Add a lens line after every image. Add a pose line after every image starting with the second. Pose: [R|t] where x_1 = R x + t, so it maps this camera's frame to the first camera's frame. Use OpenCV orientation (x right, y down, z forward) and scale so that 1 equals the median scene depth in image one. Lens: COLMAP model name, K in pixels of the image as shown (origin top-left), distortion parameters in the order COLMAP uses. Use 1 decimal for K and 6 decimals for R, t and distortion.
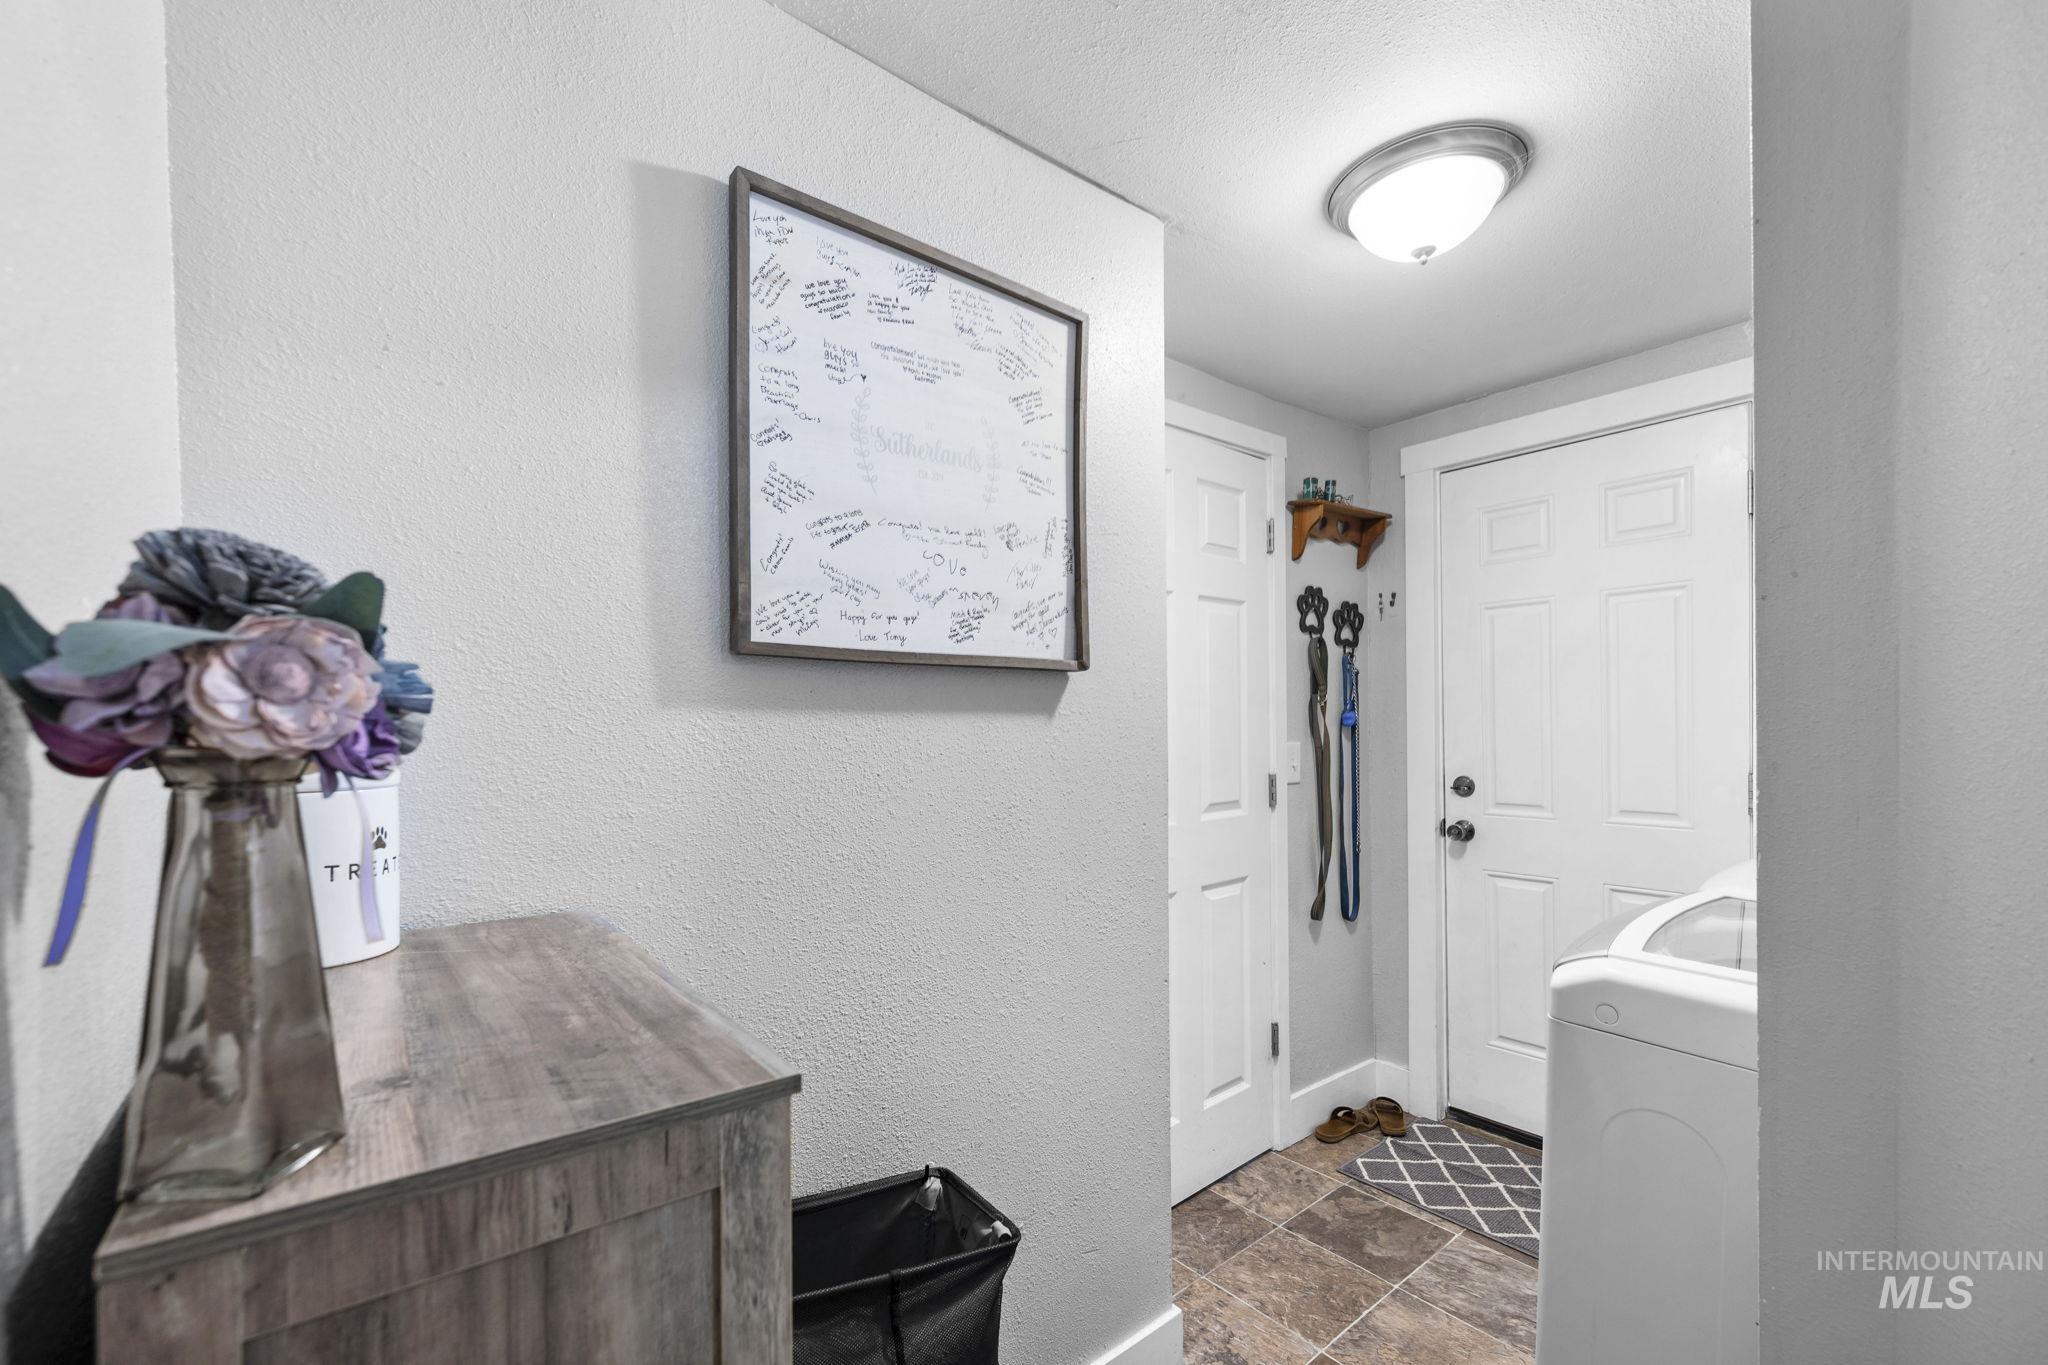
lens RADIAL K [[837.6, 0, 1030.2], [0, 837.6, 676.4], [0, 0, 1]] dist [0.002130, -0.000103]
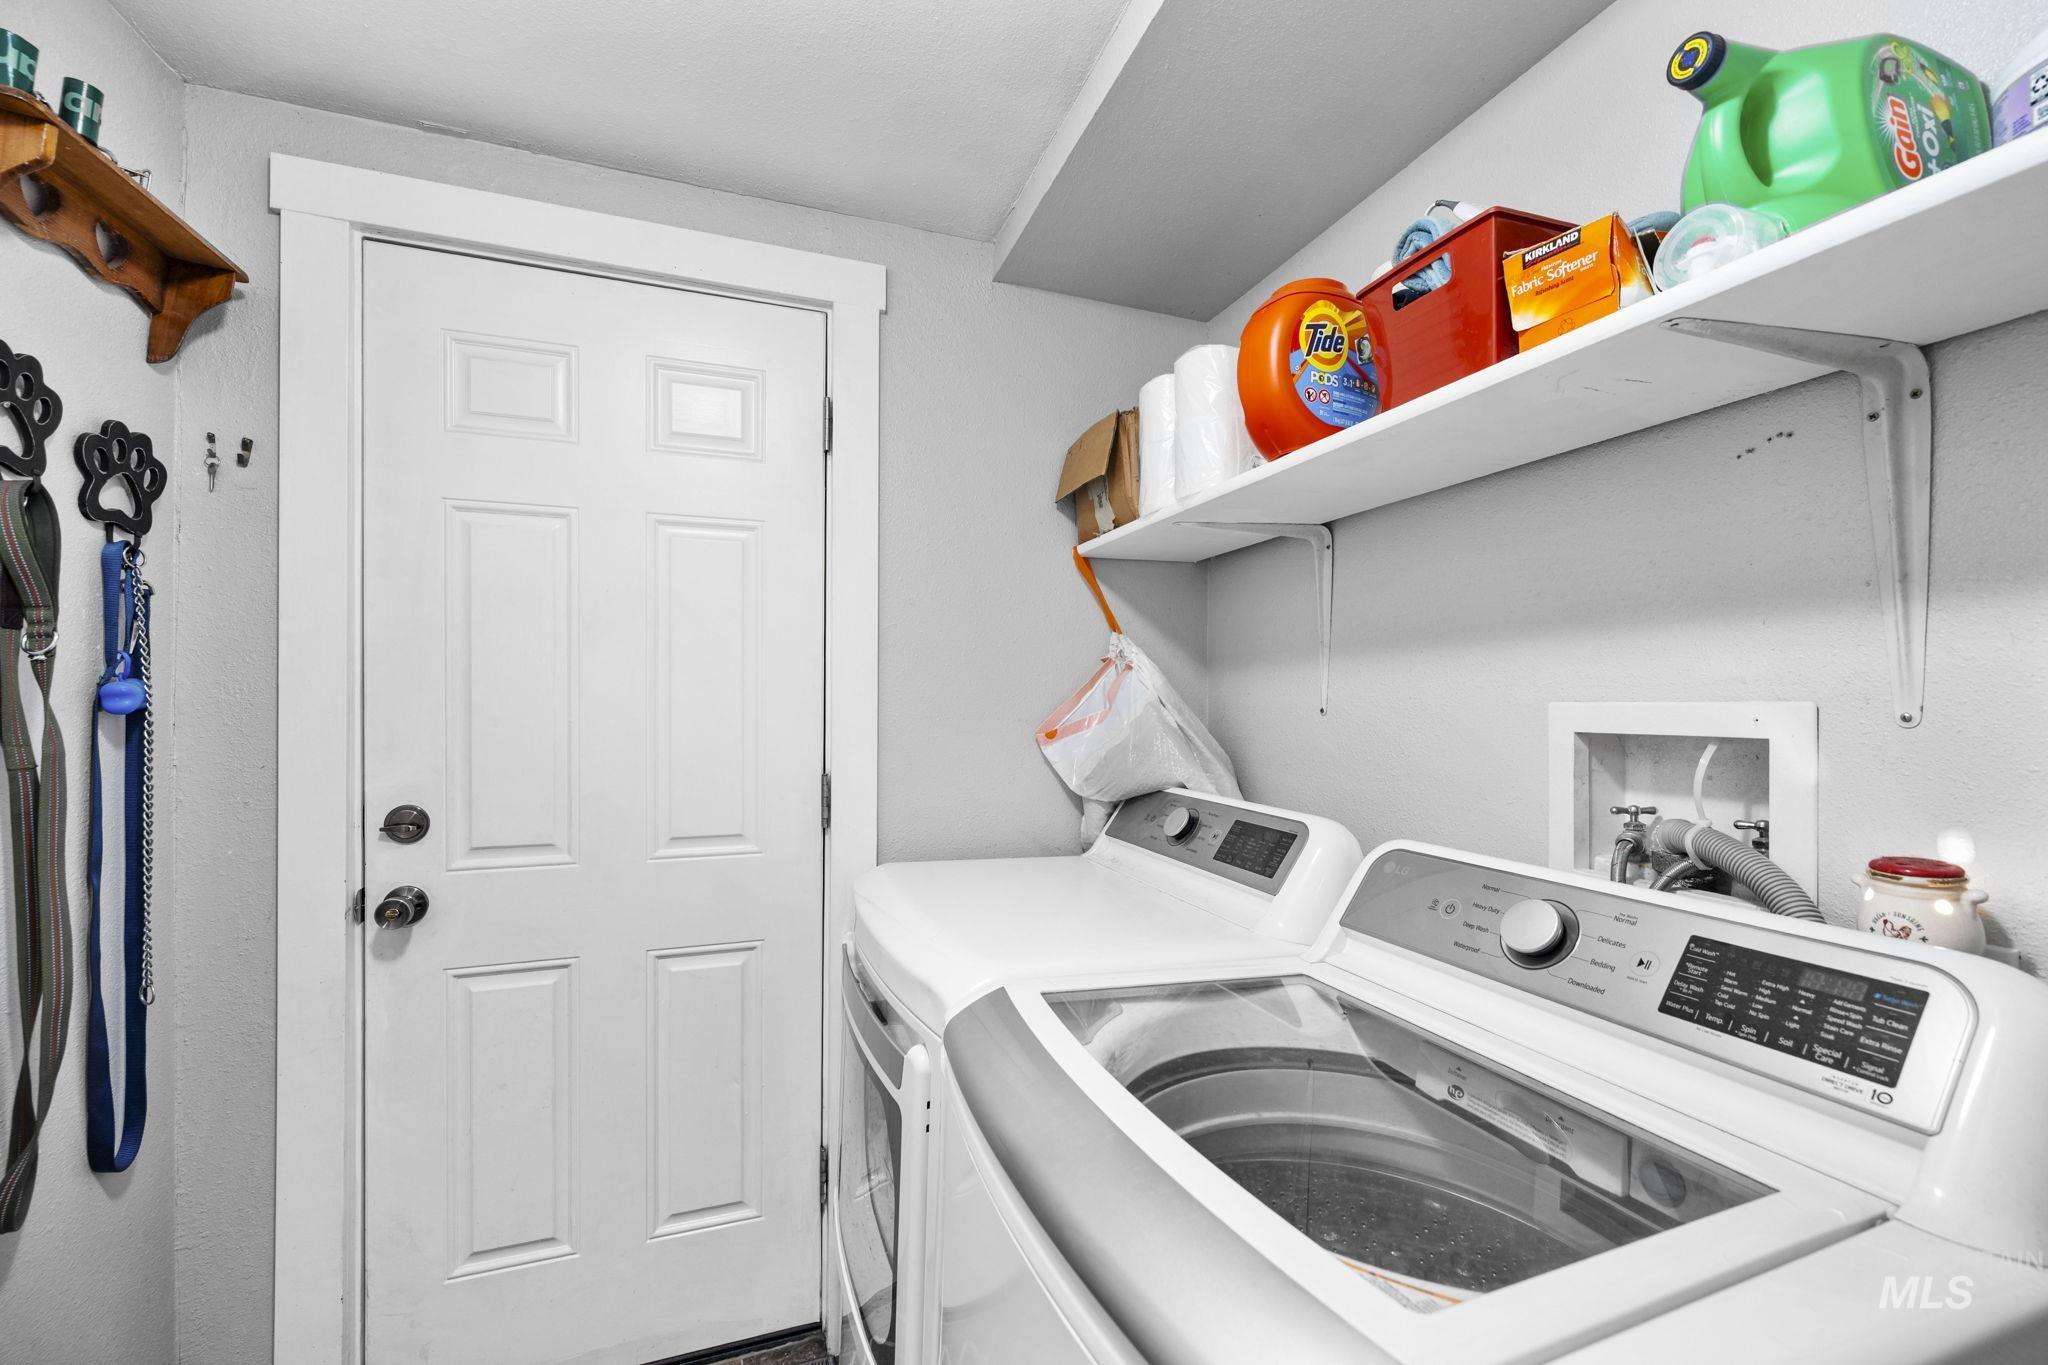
lens RADIAL K [[836.9, 0, 1021.7], [0, 836.9, 722.3], [0, 0, 1]] dist [0.000096, -0.000234]
pose [[0.323194, -0.005950, 0.946314, 0.125157], [-0.057287, 0.998023, 0.025841, 0.026517], [-0.944597, -0.062563, 0.322214, 0.428878]]
